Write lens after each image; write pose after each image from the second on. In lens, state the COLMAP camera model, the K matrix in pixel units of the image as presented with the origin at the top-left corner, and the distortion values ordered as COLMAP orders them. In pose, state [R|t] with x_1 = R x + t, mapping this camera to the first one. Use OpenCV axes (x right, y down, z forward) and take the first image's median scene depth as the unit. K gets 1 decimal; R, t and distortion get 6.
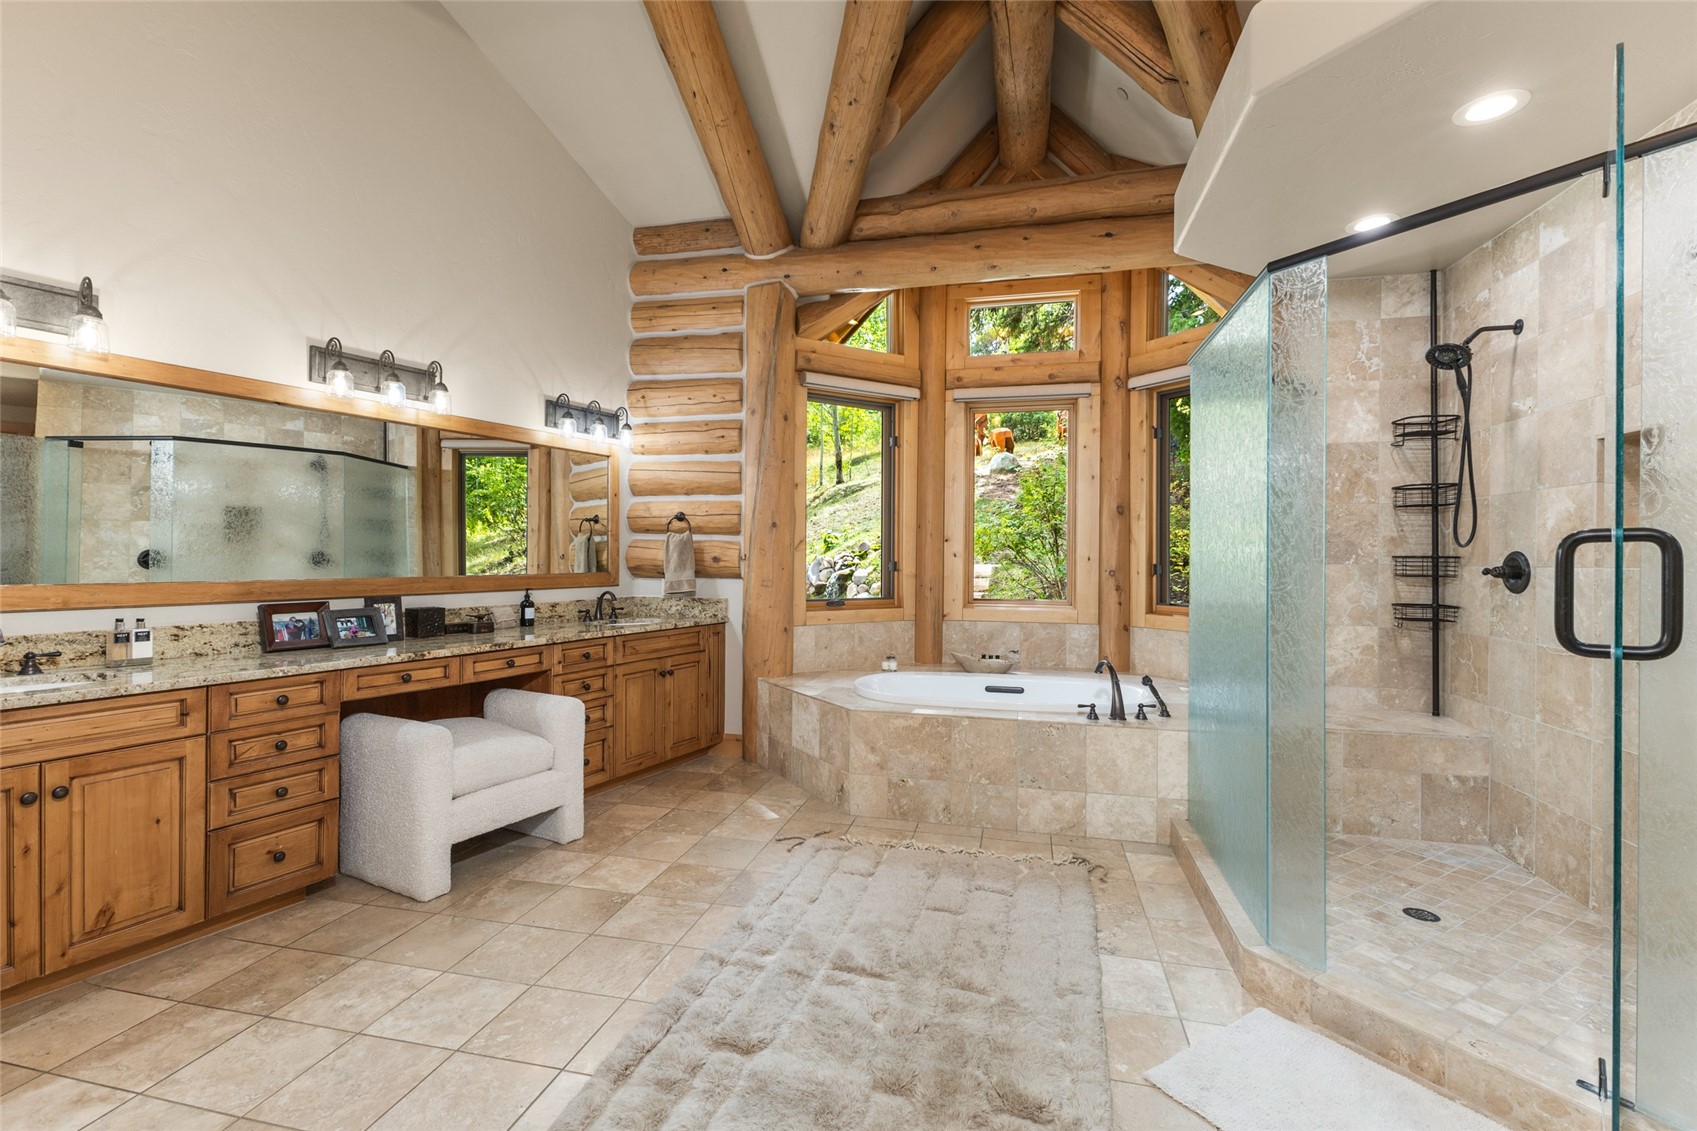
lens RADIAL K [[743.3, 0, 847.6], [0, 743.3, 552.4], [0, 0, 1]] dist [0.013638, -0.003022]
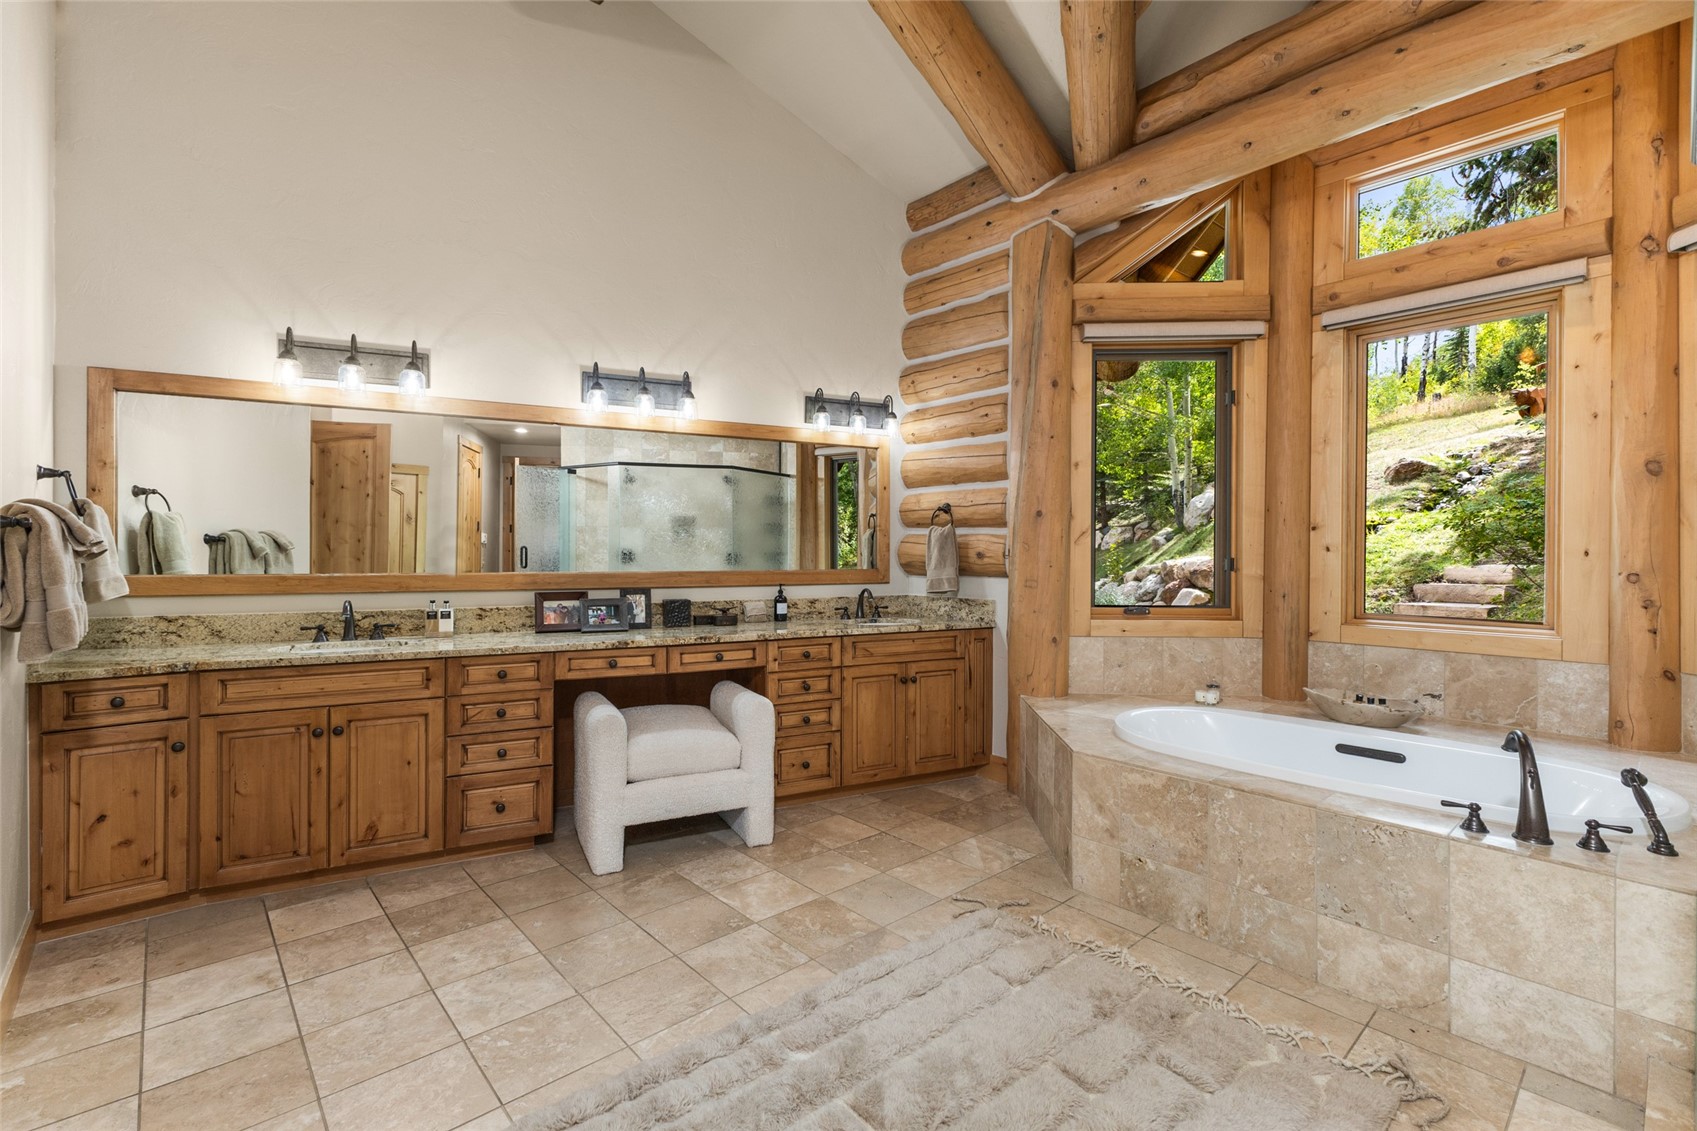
lens RADIAL K [[743.3, 0, 847.6], [0, 743.3, 552.4], [0, 0, 1]] dist [0.013638, -0.003022]
pose [[0.826800, -0.004679, -0.562477, 0.249845], [0.005439, 0.999985, -0.000323, 0.006963], [0.562470, -0.002793, 0.826813, 0.244456]]
